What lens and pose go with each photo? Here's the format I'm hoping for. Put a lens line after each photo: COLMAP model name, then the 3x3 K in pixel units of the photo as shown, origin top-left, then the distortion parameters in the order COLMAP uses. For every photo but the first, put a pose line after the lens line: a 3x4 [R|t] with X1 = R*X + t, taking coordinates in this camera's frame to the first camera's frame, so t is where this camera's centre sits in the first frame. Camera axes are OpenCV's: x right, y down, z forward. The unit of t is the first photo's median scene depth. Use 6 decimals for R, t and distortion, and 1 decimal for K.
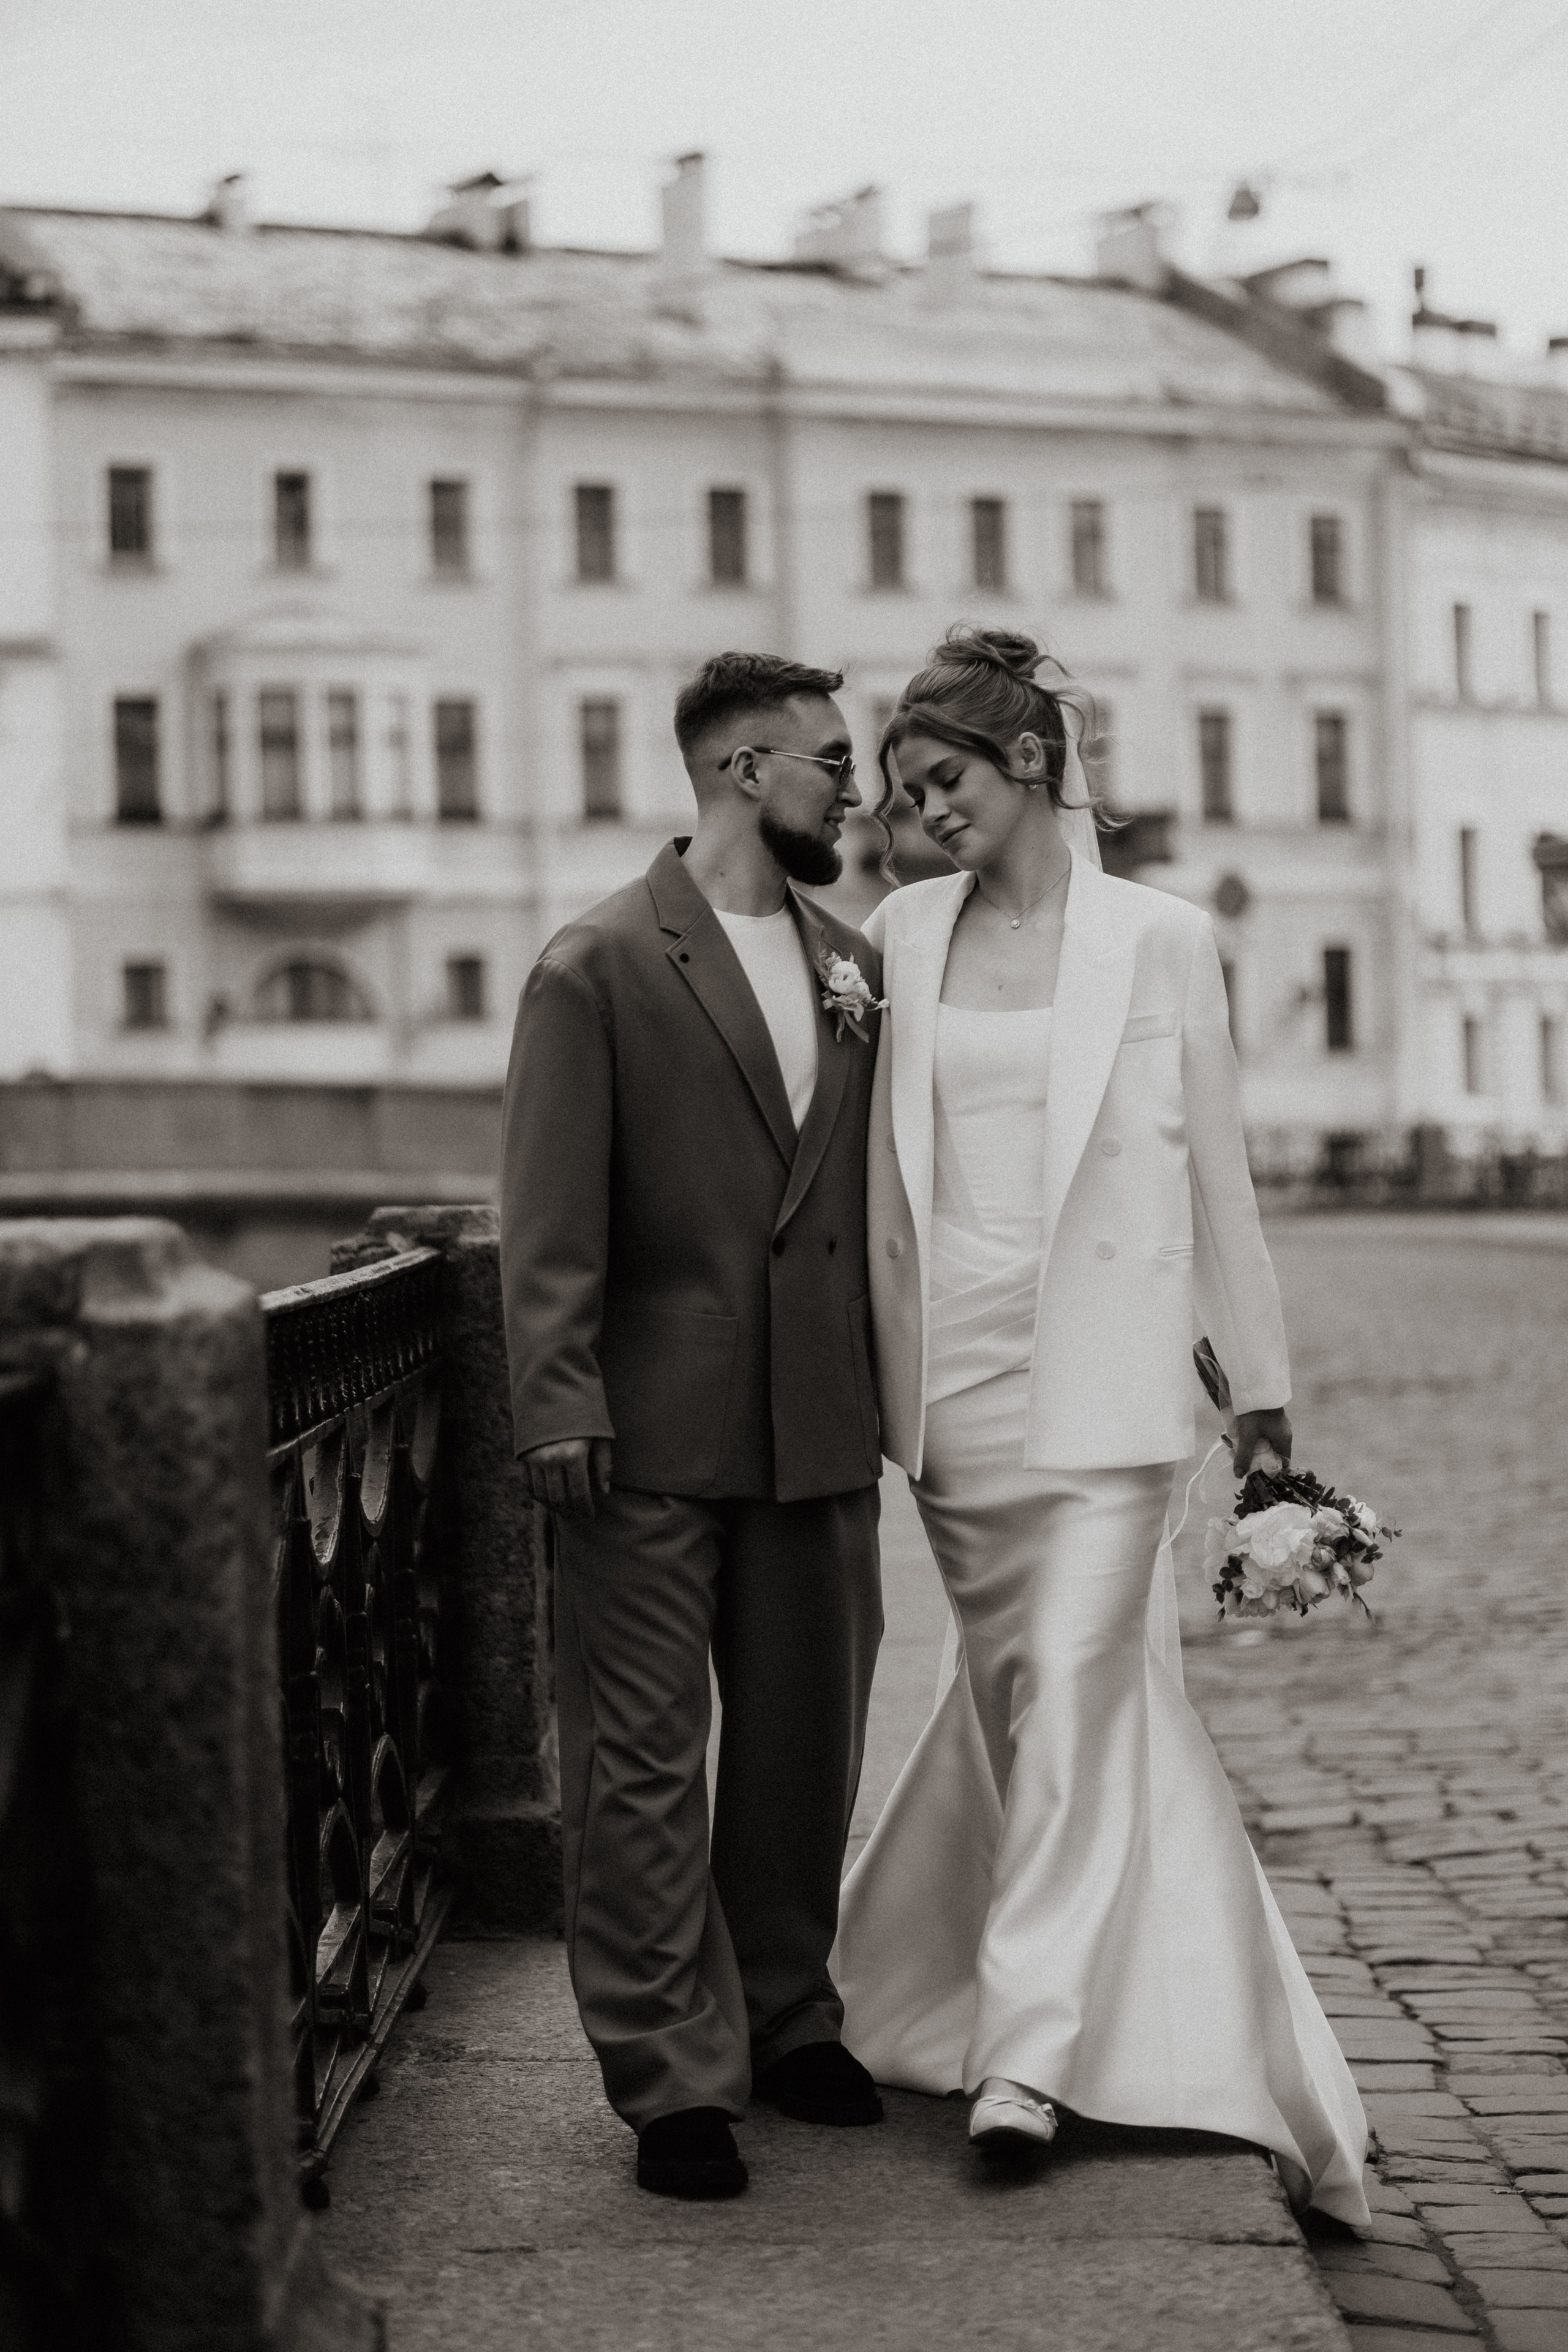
lens RADIAL K [[5554.2, 0, 784.0], [0, 5554.2, 1176.0], [0, 0, 1]] dist [0.041188, -0.098365]
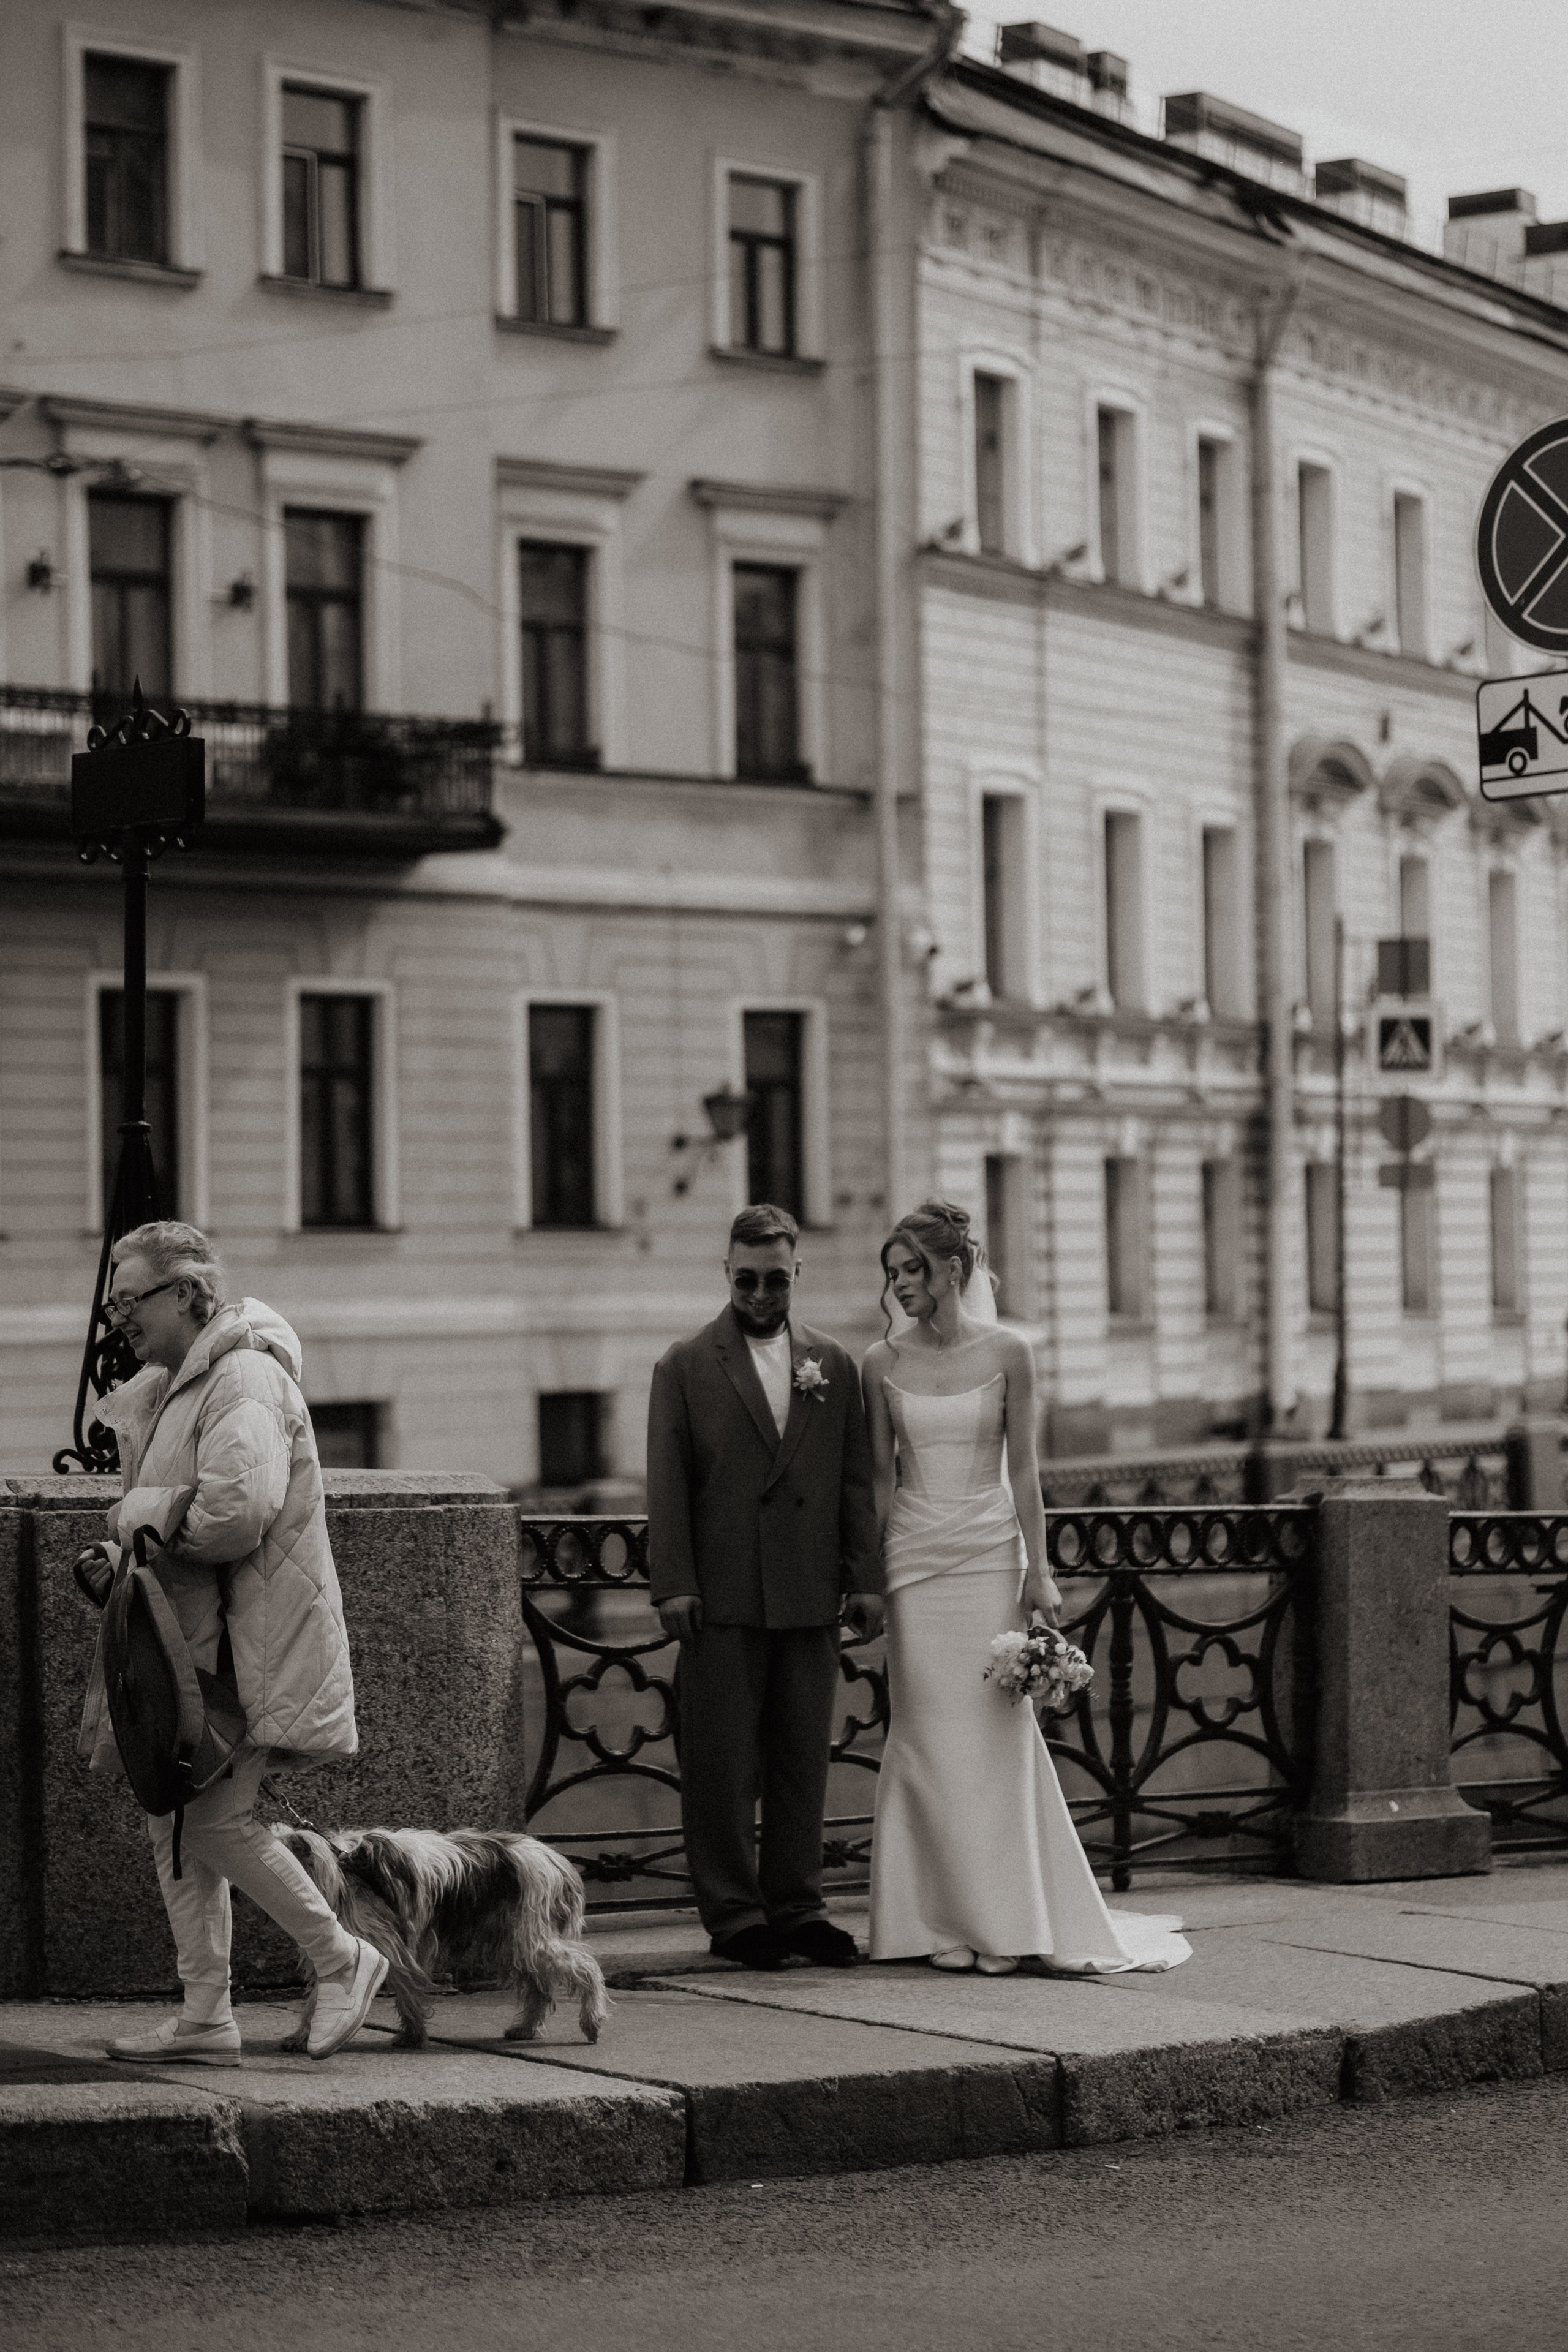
lens RADIAL K [[5554.2, 0, 784.0], [0, 5554.2, 1176.0], [0, 0, 1]] dist [0.041188, -0.098365]
pose [[0.994552, 0.013971, 0.103304, 0.045193], [-0.006444, 0.997323, -0.072843, 0.018416], [-0.104045, 0.071780, 0.991979, 0.473787]]
